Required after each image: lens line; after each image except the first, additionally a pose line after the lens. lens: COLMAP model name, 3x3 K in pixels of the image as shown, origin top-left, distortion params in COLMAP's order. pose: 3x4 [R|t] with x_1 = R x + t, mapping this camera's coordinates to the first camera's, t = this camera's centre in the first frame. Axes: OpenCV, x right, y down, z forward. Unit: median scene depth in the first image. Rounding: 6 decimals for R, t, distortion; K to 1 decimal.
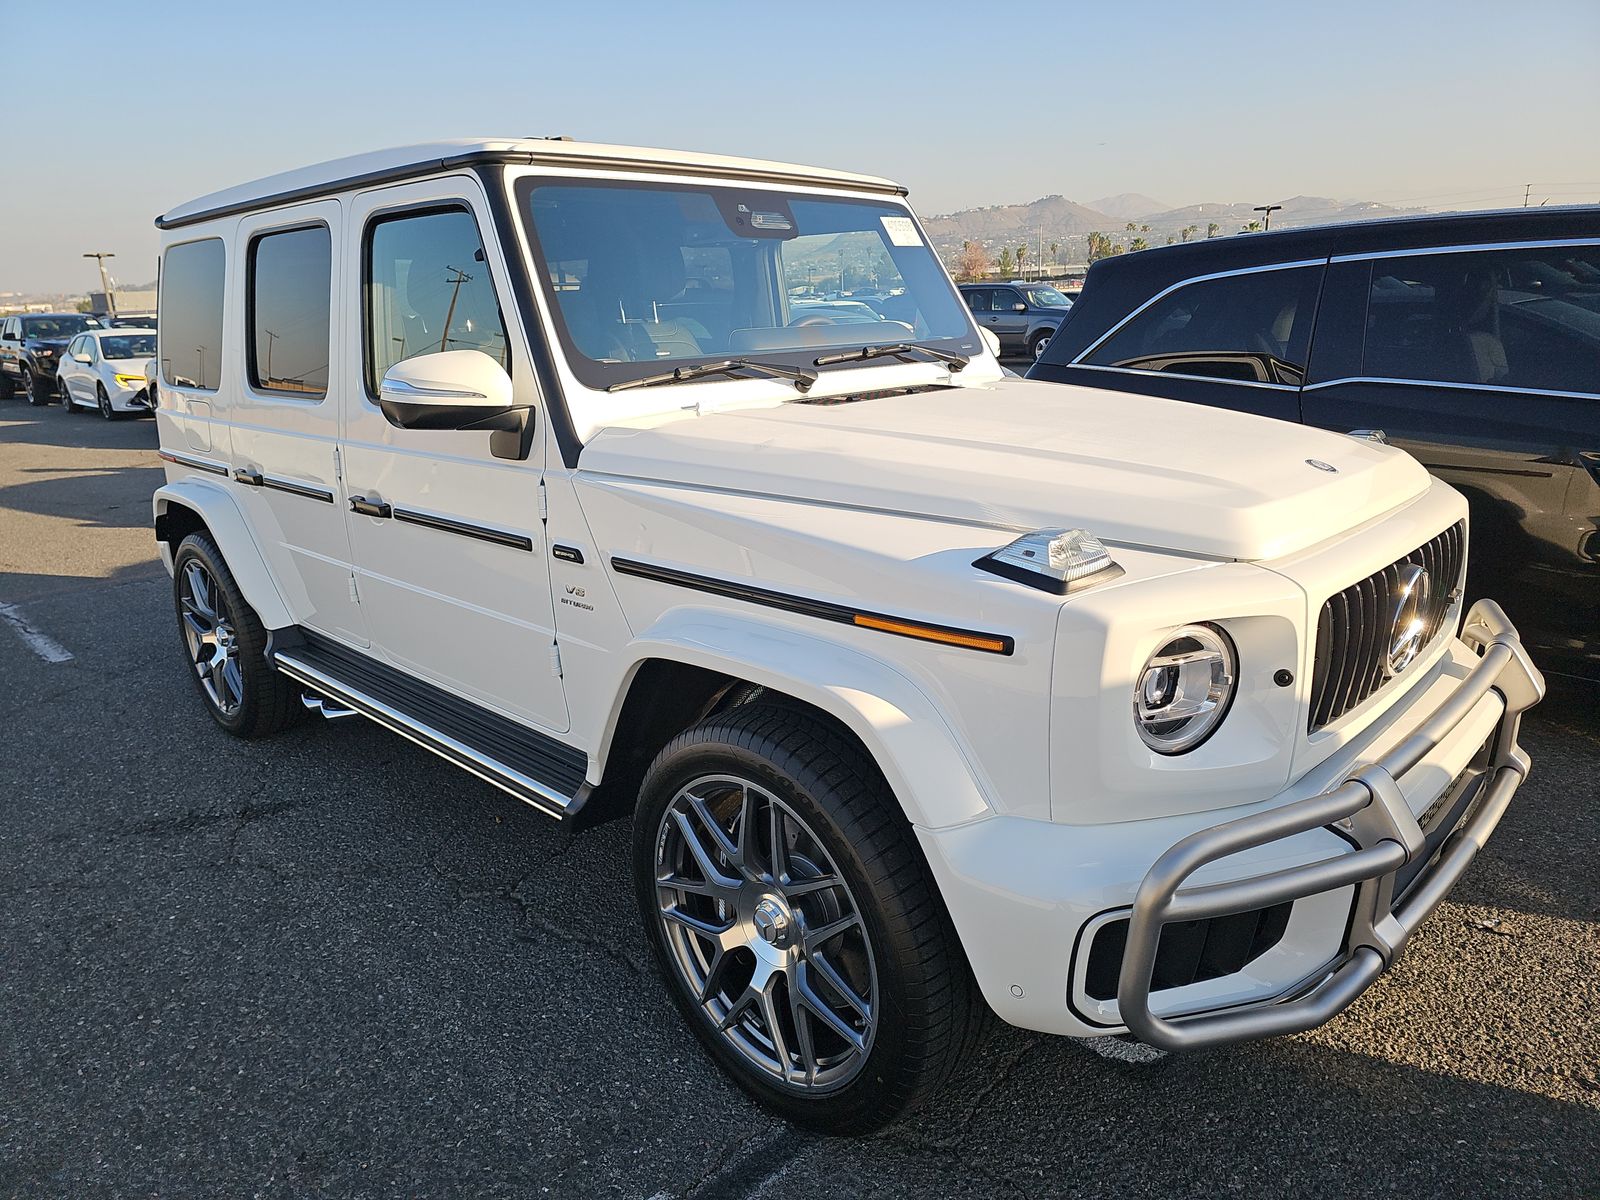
lens RADIAL K [[1064.5, 0, 800.0], [0, 1064.5, 600.0], [0, 0, 1]] dist [0.020418, -0.001950]
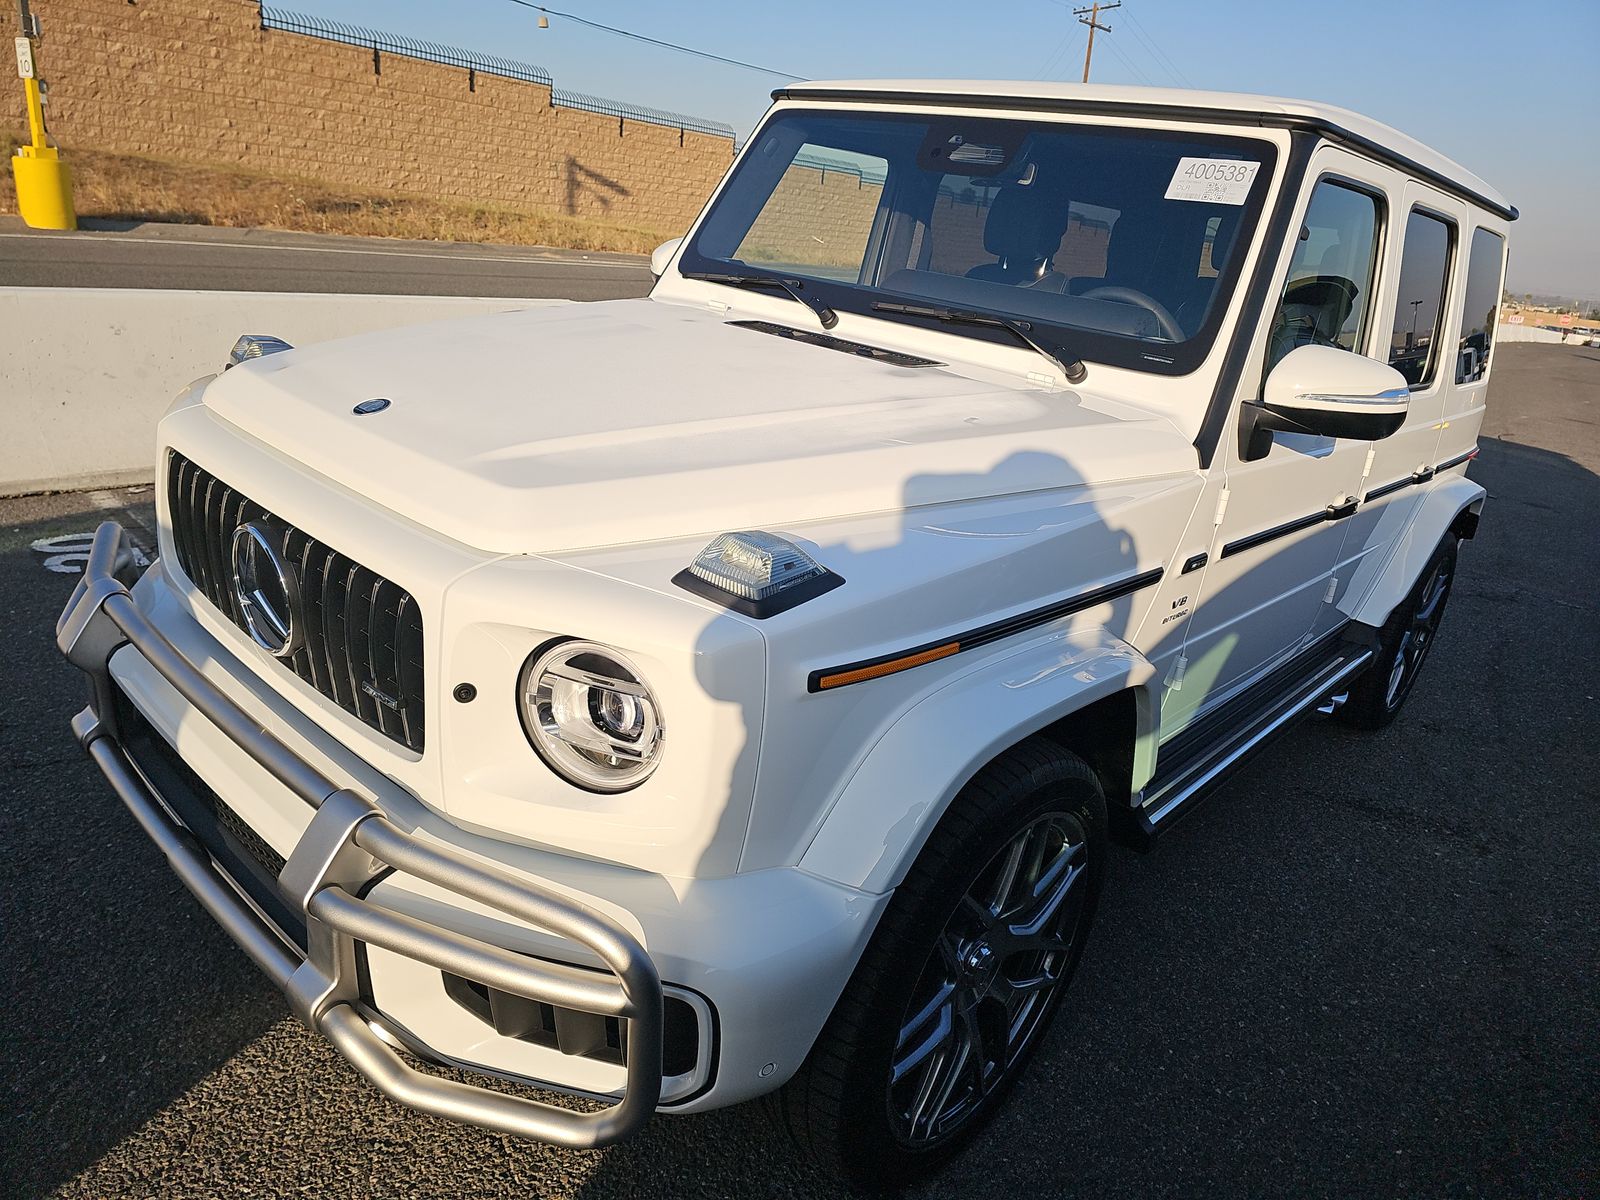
lens RADIAL K [[1064.5, 0, 800.0], [0, 1064.5, 600.0], [0, 0, 1]] dist [0.020418, -0.001950]
pose [[0.024608, 0.372484, -0.927712, 0.971400], [-0.392868, 0.856934, 0.333645, -0.292828], [0.919265, 0.356258, 0.167425, 0.898485]]
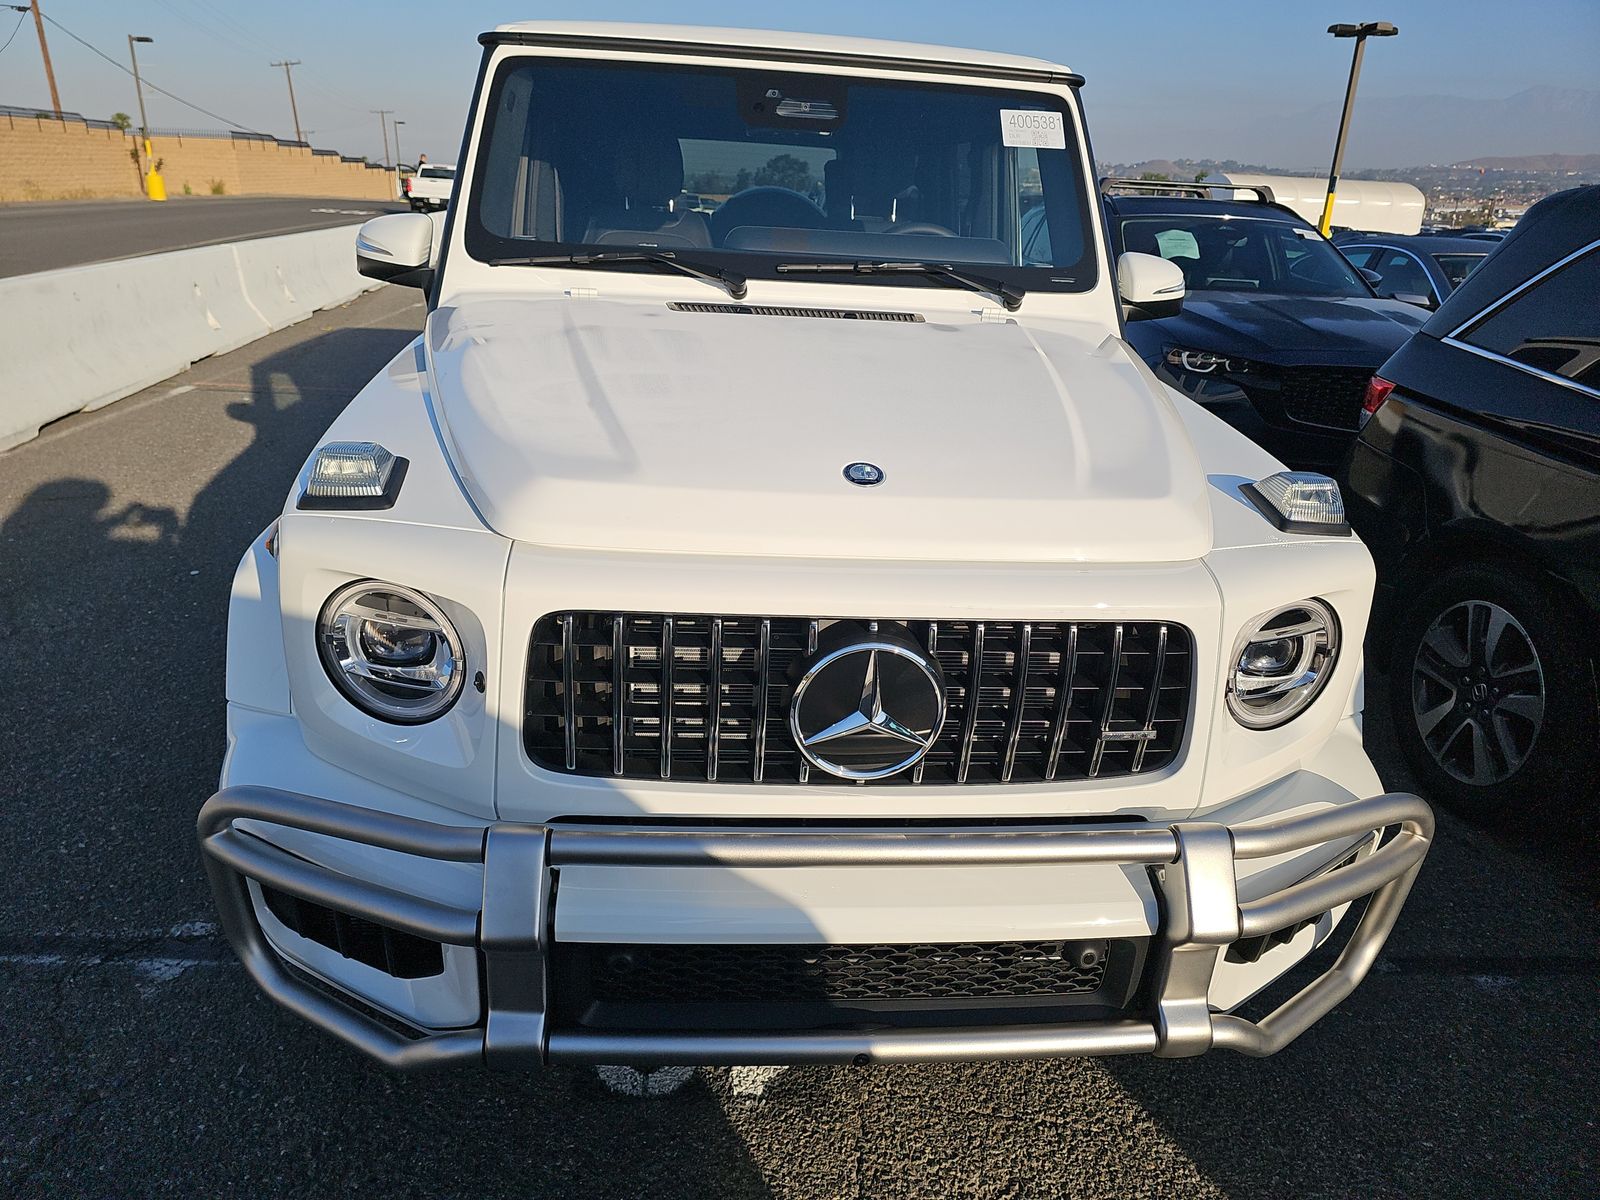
lens RADIAL K [[1064.5, 0, 800.0], [0, 1064.5, 600.0], [0, 0, 1]] dist [0.020418, -0.001950]
pose [[0.743286, 0.294945, -0.600444, 0.677288], [-0.248691, 0.955060, 0.161284, -0.107702], [0.621030, 0.029445, 0.783233, 0.314921]]
